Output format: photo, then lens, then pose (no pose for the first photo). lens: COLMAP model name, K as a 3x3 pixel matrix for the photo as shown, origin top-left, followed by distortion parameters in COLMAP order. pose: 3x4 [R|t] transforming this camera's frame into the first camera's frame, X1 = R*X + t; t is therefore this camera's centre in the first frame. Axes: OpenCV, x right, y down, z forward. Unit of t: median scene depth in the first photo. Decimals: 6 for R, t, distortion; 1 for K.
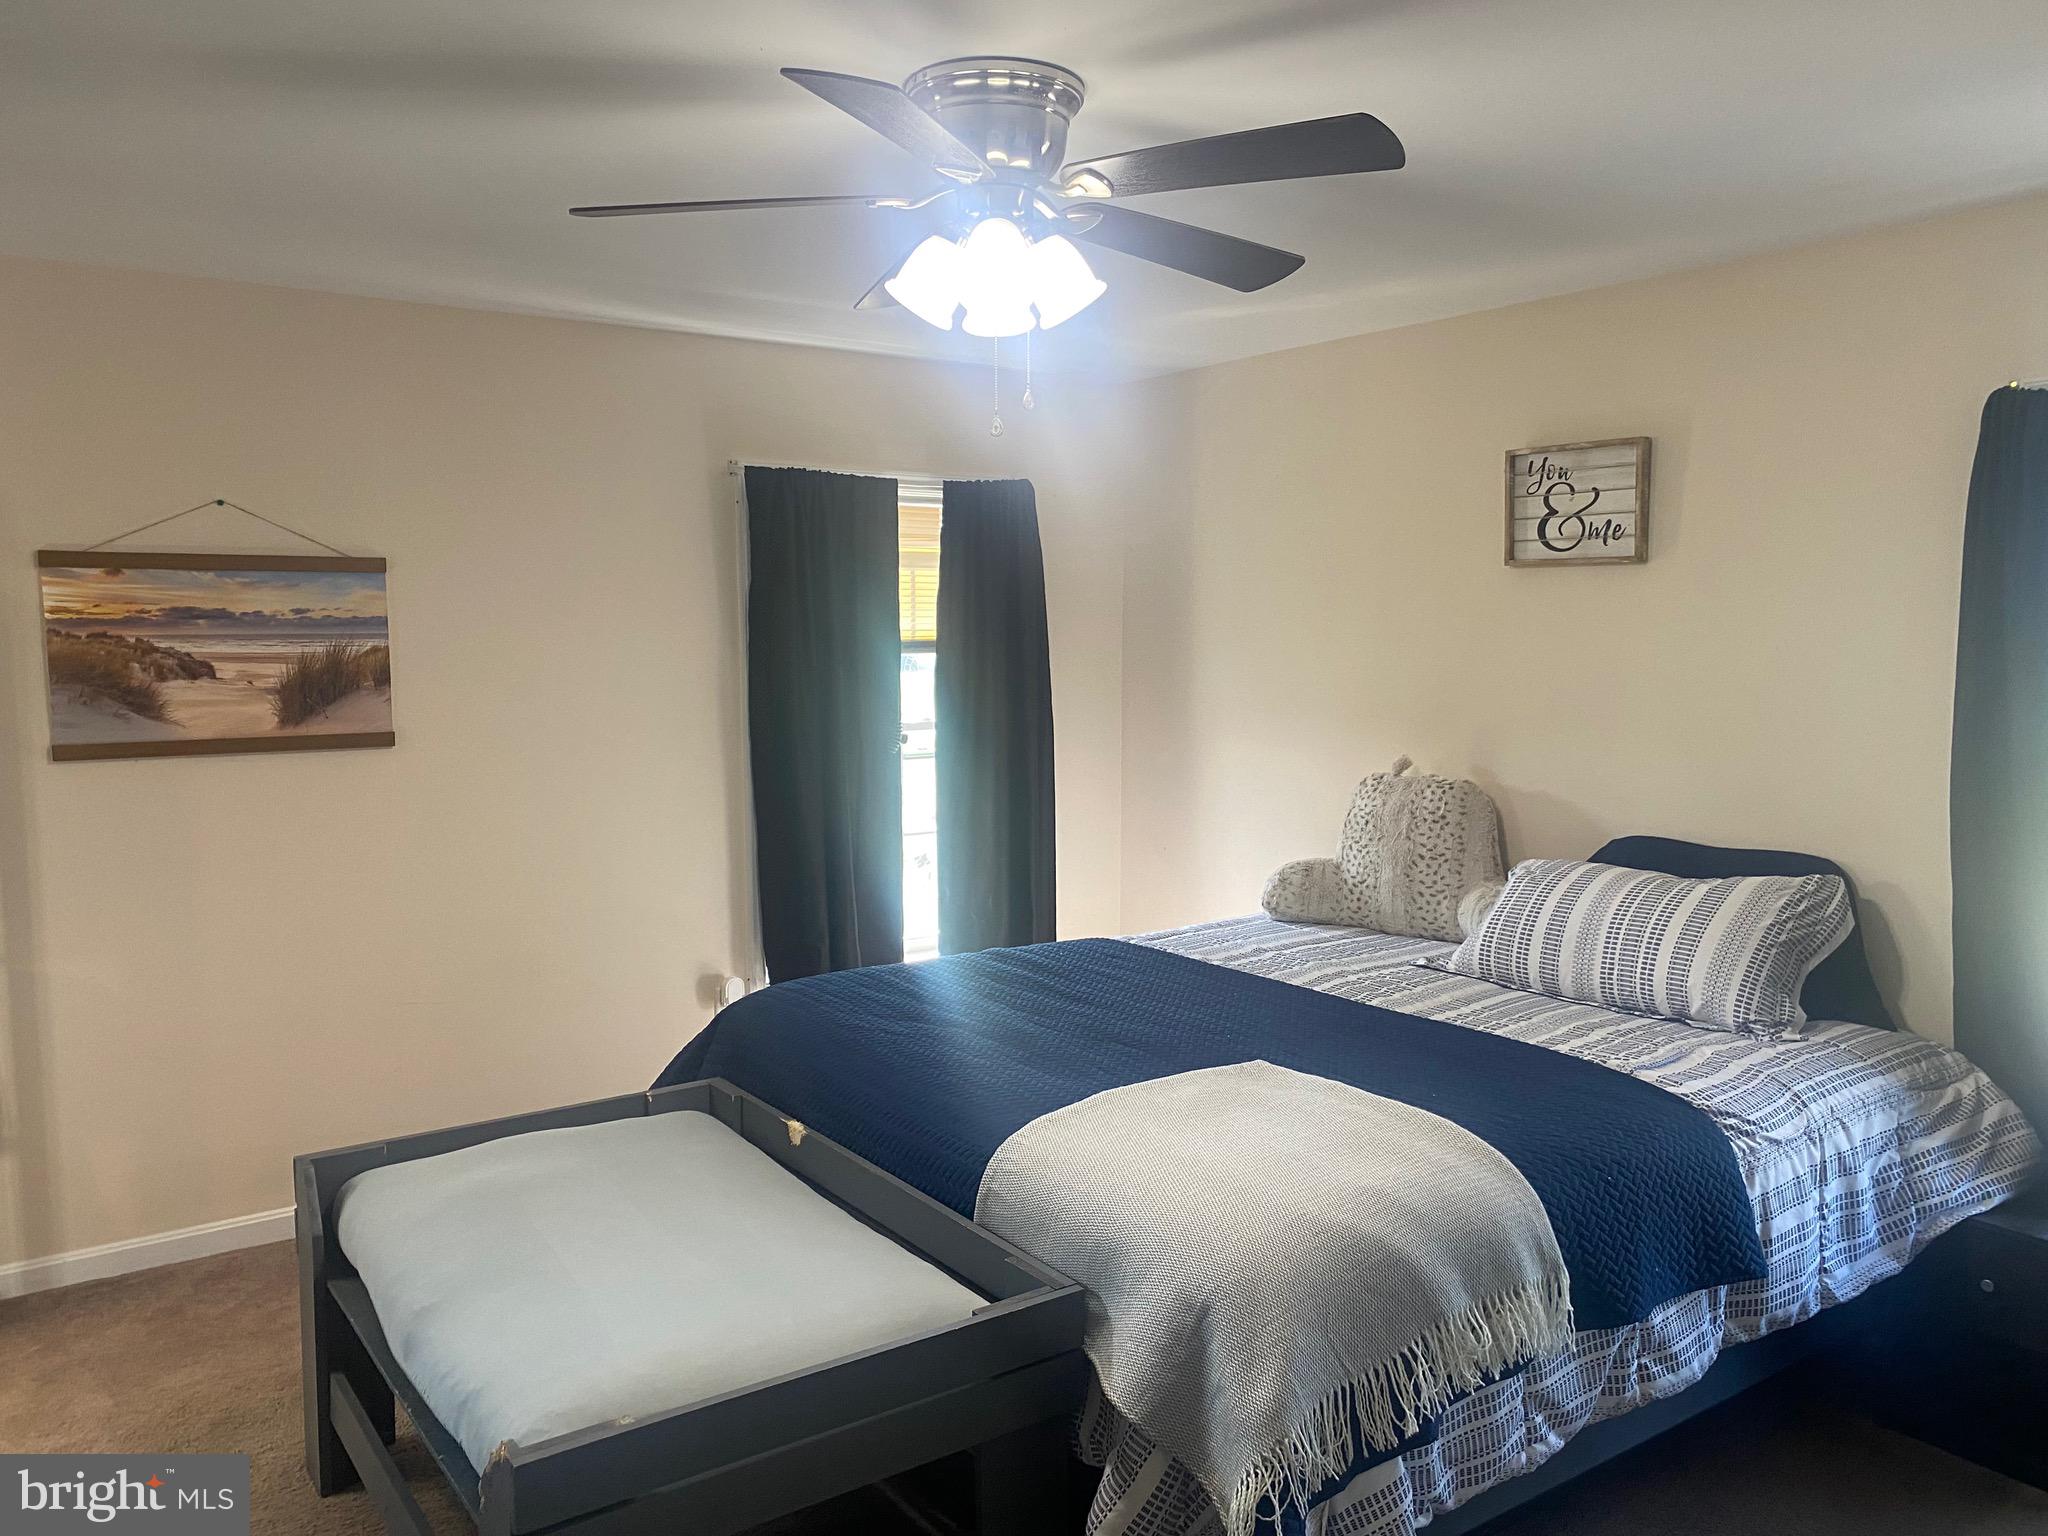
lens RADIAL K [[1551.1, 0, 1024.6], [0, 1551.1, 760.7], [0, 0, 1]] dist [0.051218, -0.053743]
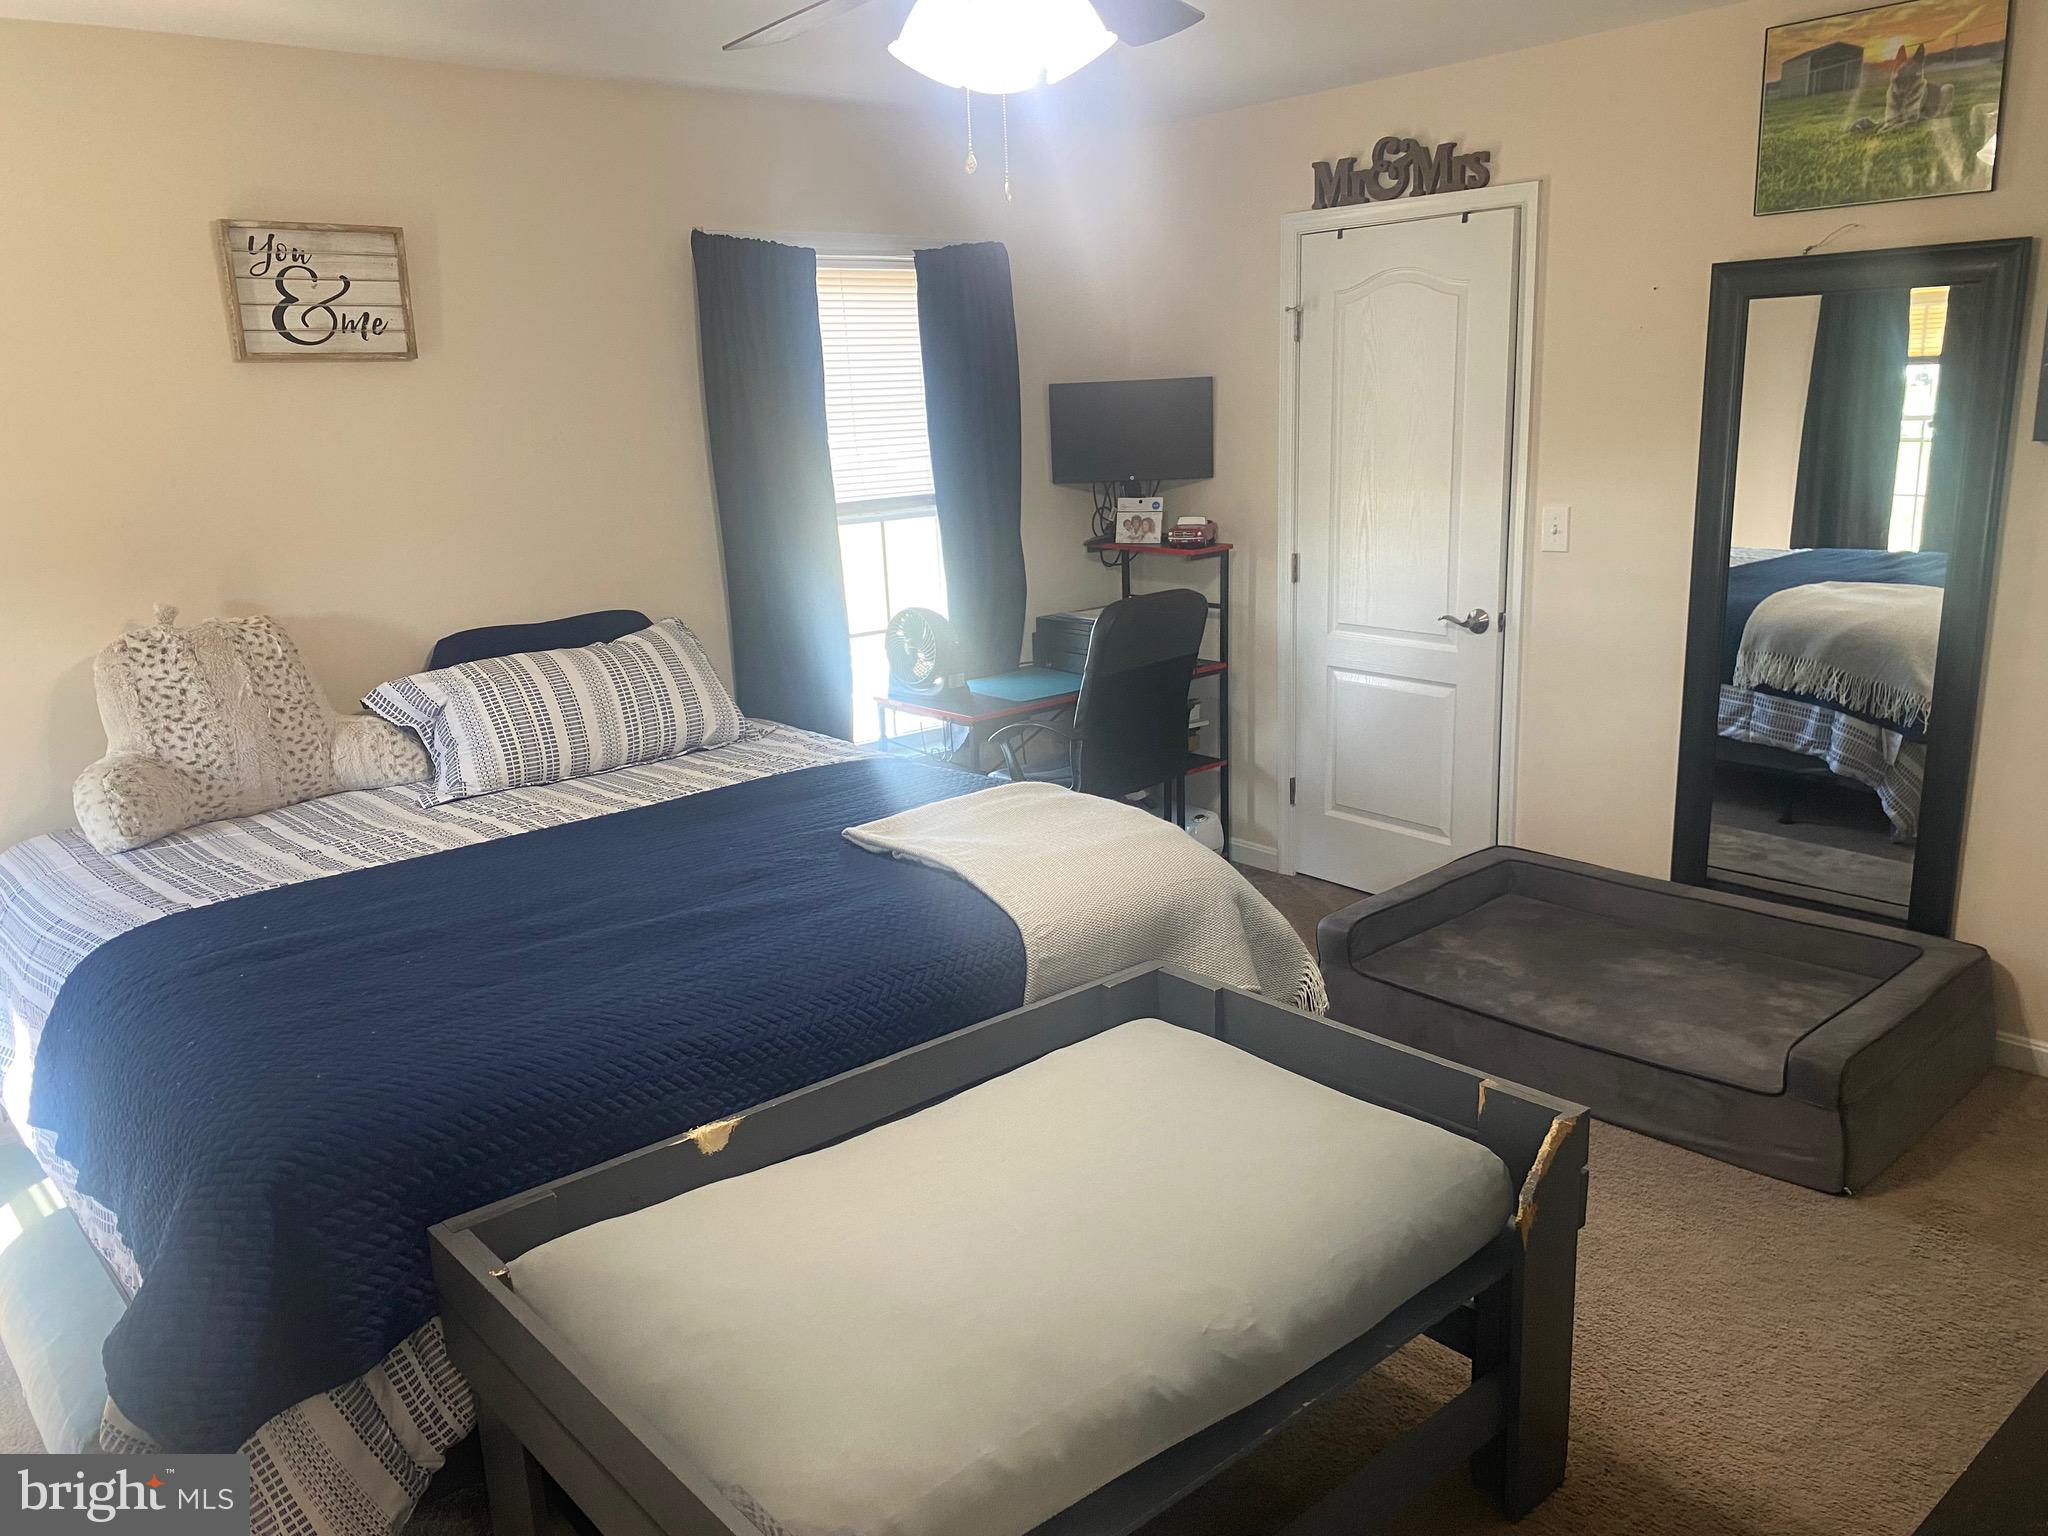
lens RADIAL K [[1551.1, 0, 1023.7], [0, 1551.1, 777.7], [0, 0, 1]] dist [0.051218, -0.053743]
pose [[-0.086280, -0.231549, 0.968990, -0.636570], [0.131098, 0.961520, 0.241437, -0.057727], [-0.987608, 0.147864, -0.052604, 0.676496]]
